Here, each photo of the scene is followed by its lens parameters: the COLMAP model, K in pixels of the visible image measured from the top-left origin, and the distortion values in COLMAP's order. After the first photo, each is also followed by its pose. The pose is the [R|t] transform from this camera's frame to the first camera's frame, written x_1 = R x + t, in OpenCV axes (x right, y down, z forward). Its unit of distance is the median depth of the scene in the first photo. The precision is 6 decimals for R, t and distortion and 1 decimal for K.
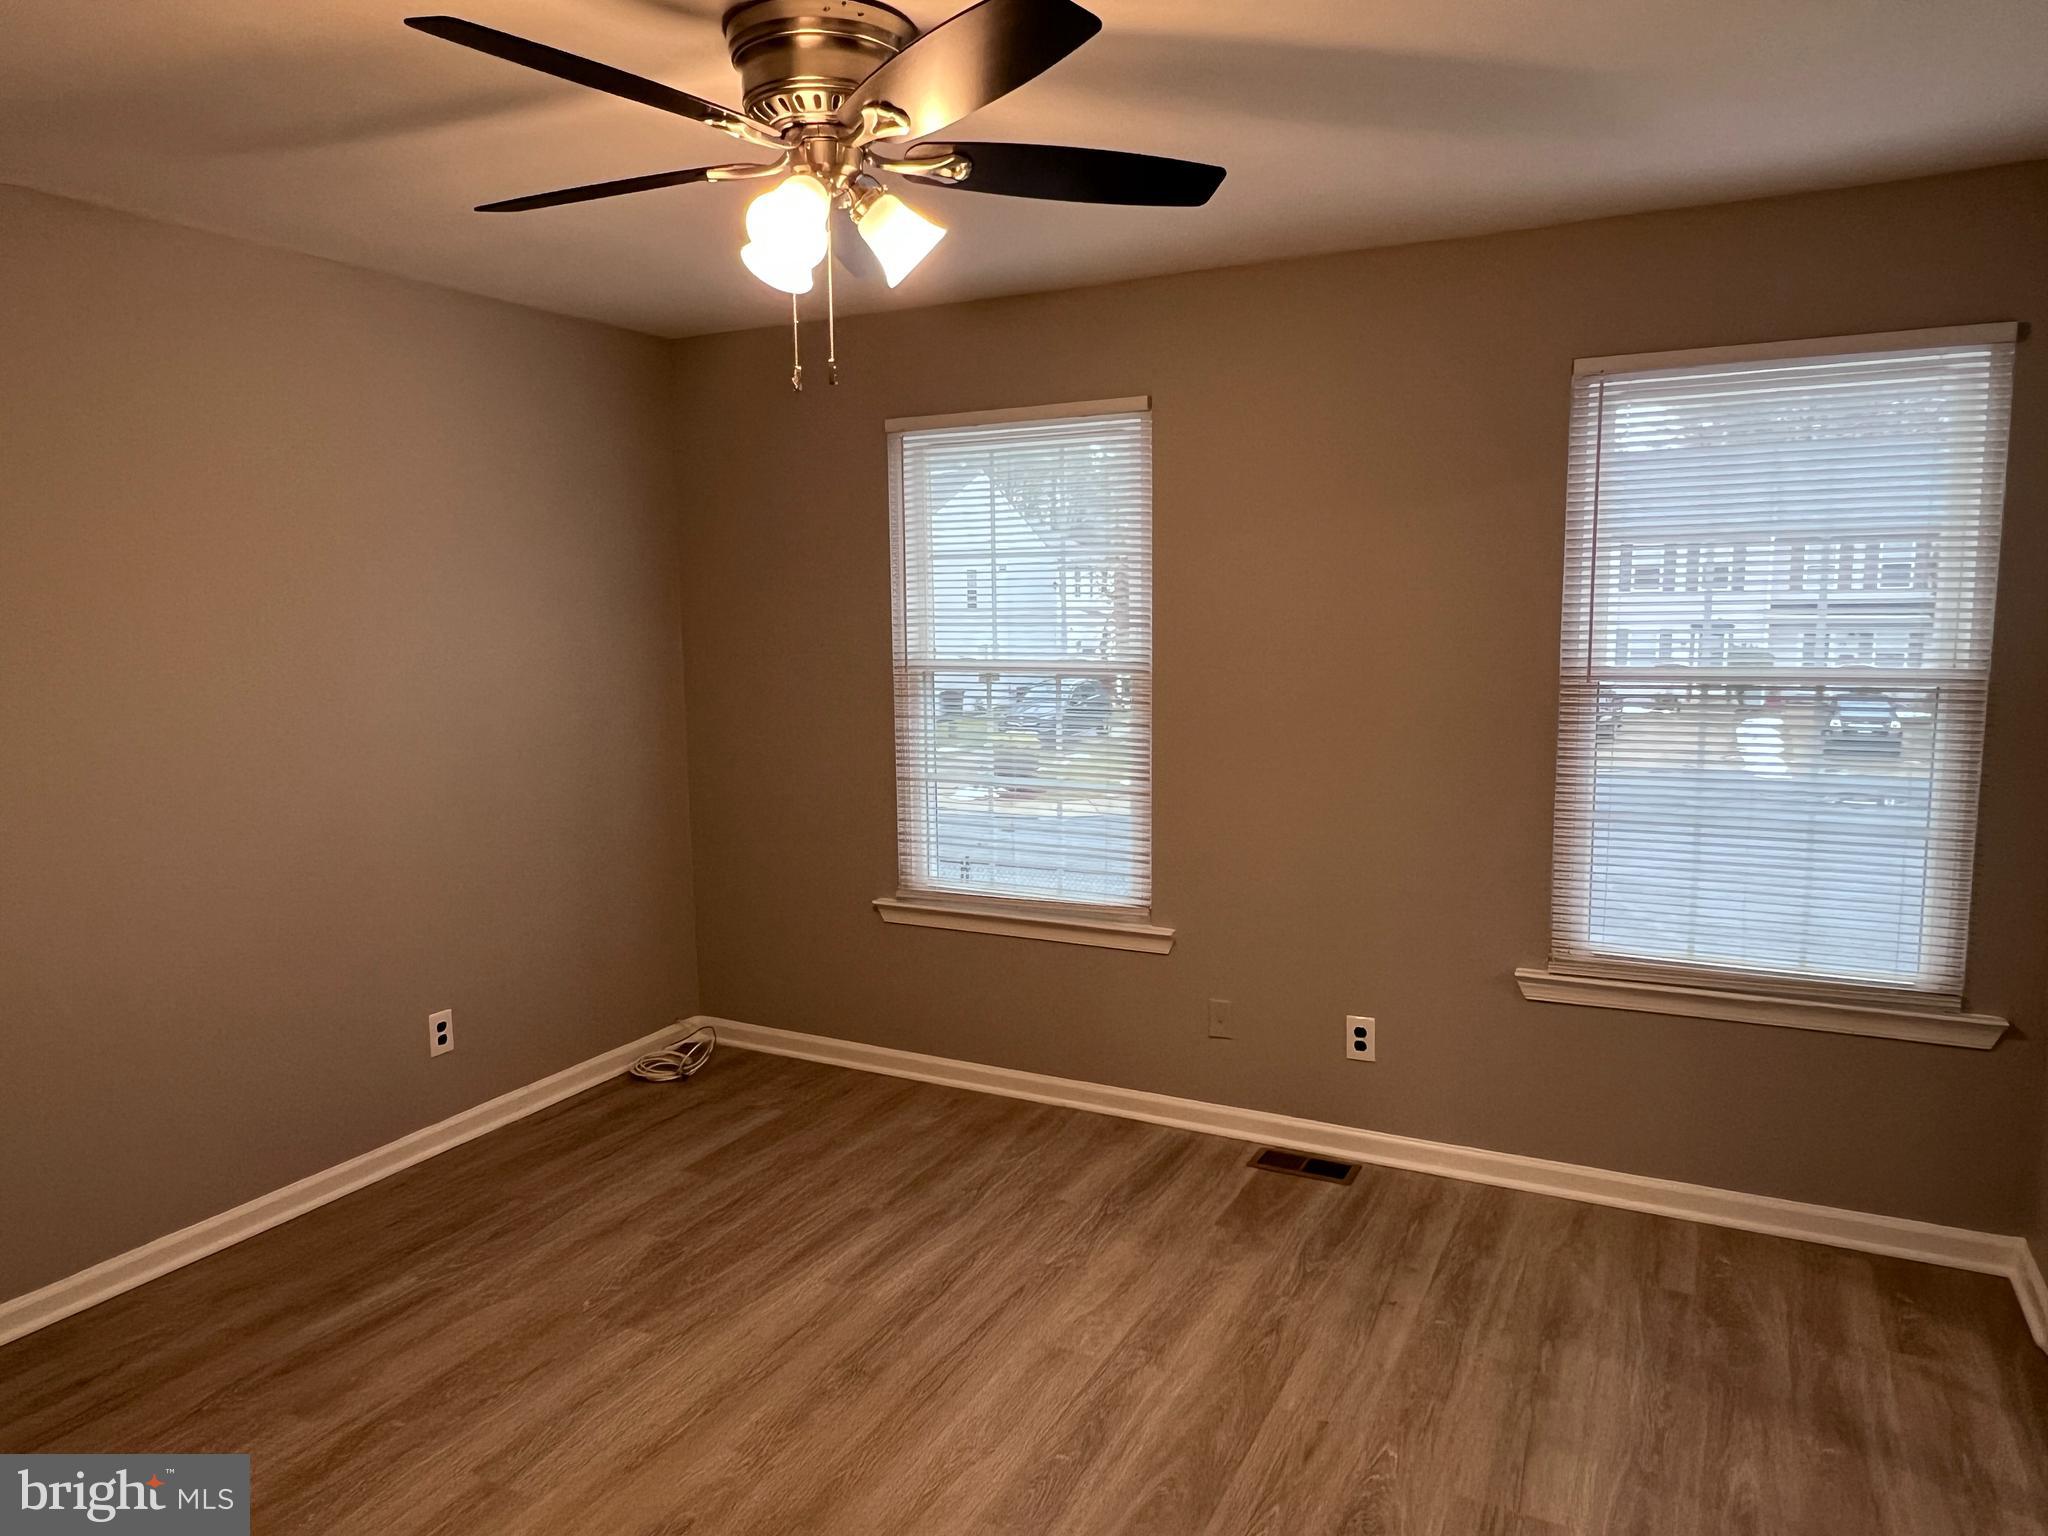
lens RADIAL K [[1330.5, 0, 1024.0], [0, 1330.5, 768.0], [0, 0, 1]] dist [0.001736, 0.000358]
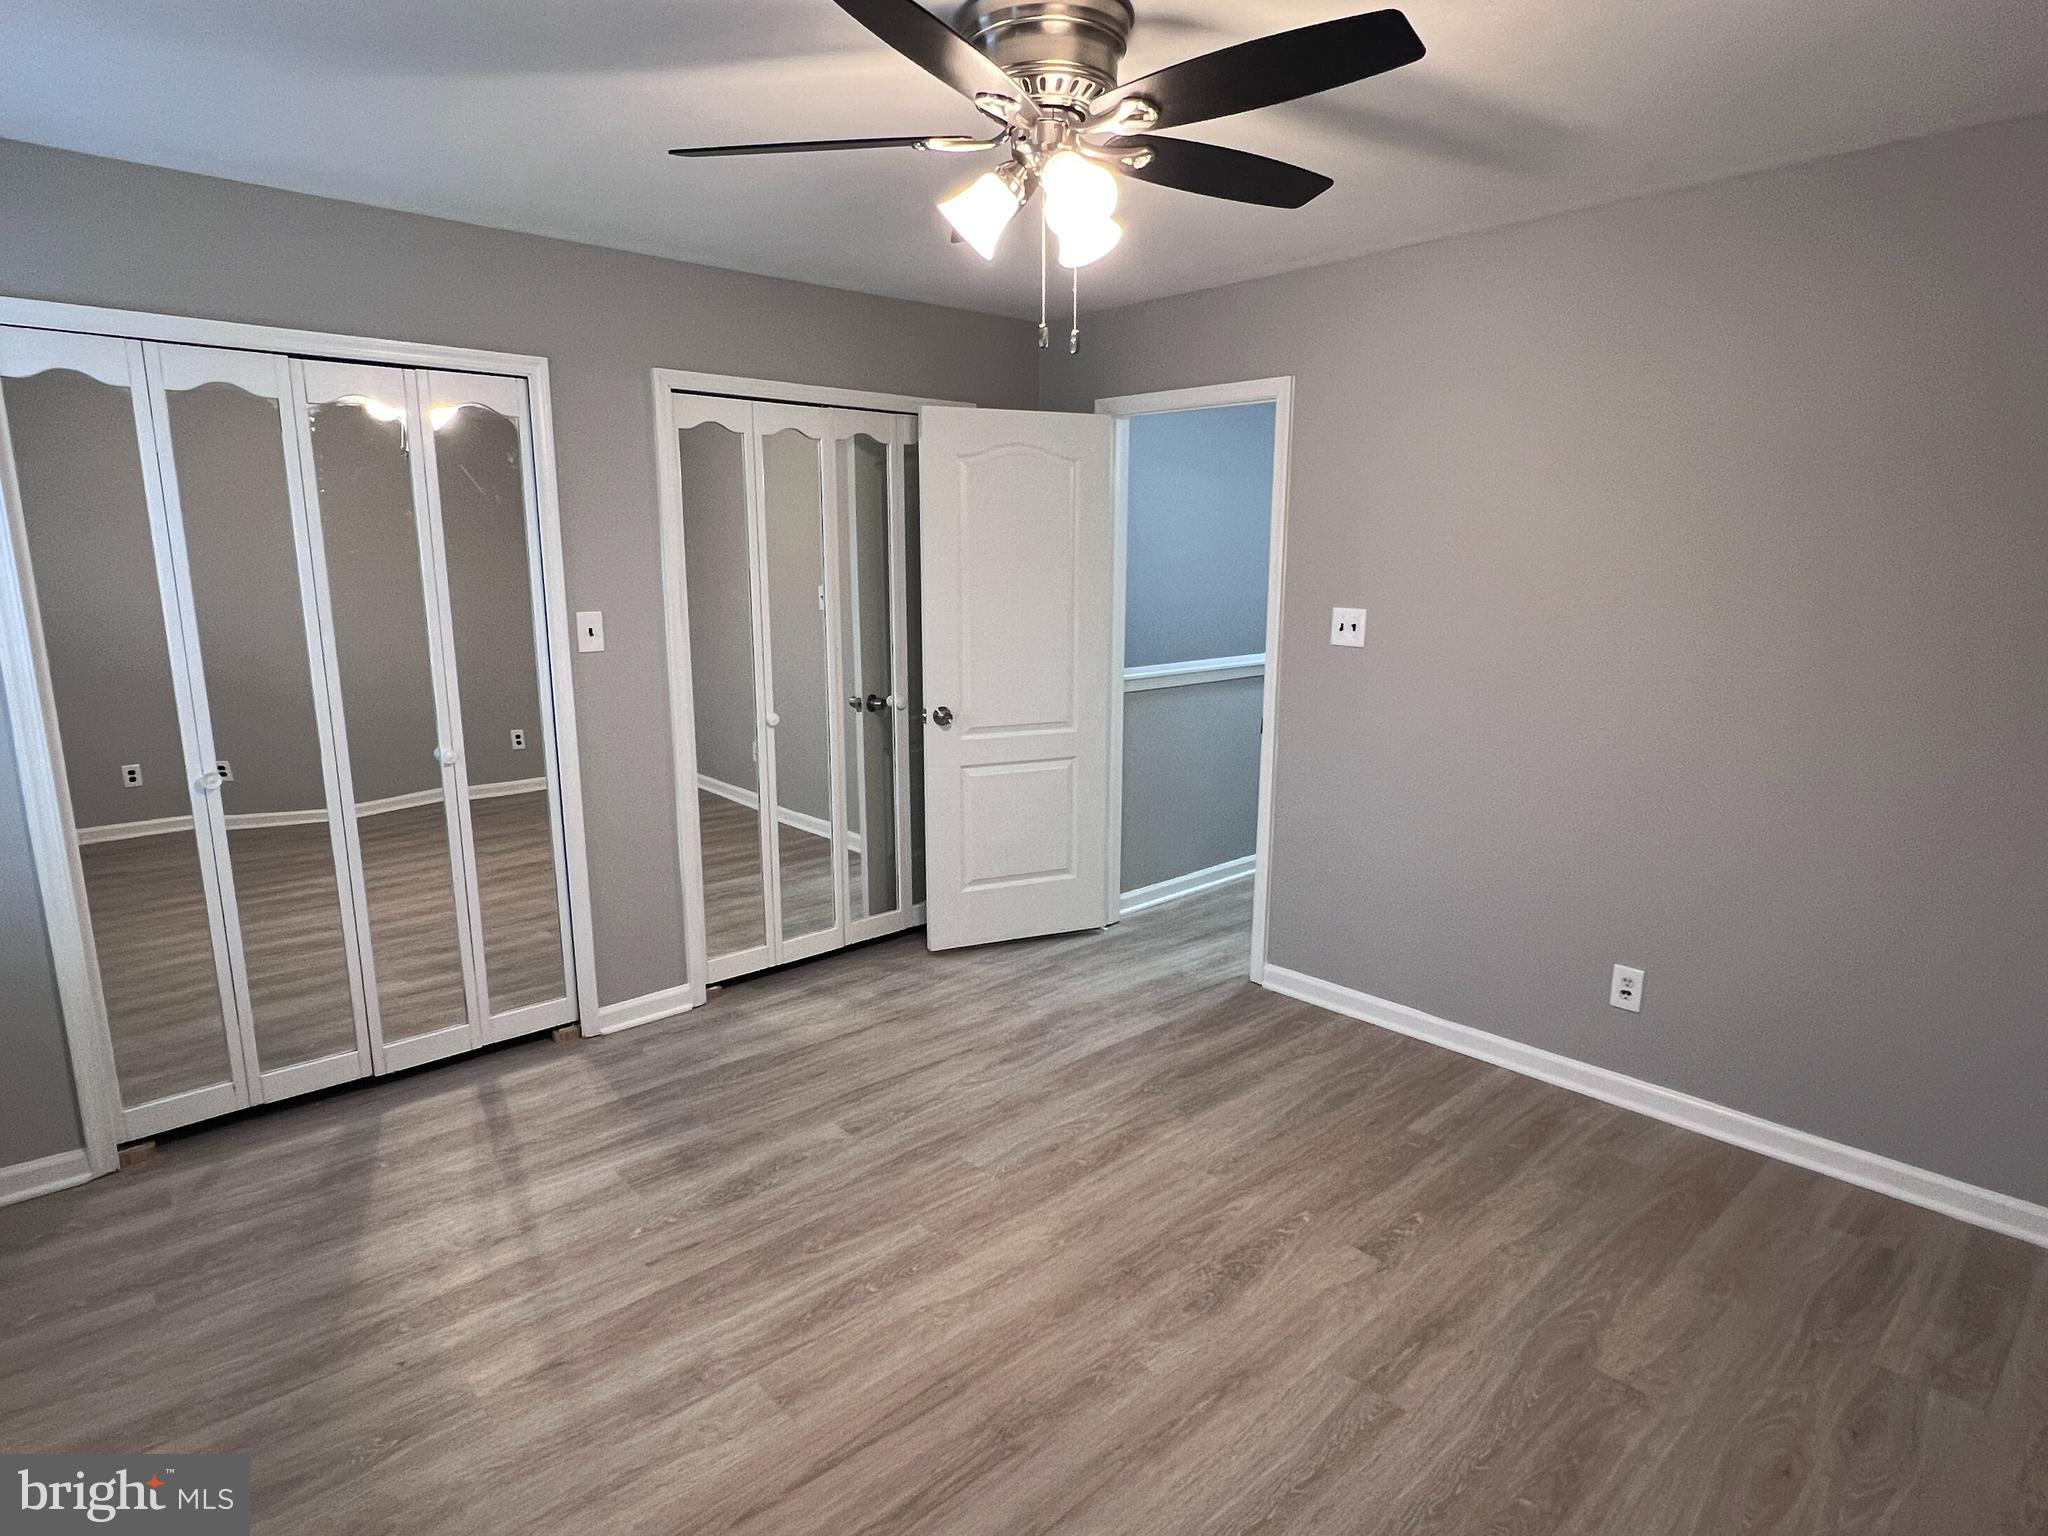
lens RADIAL K [[1127.9, 0, 1024.0], [0, 1127.9, 768.0], [0, 0, 1]] dist [-0.000717, -0.000175]
pose [[-0.938374, -0.050595, 0.341899, -0.386277], [0.061374, 0.949113, 0.308897, -0.197622], [-0.340130, 0.310844, -0.887518, 1.591120]]
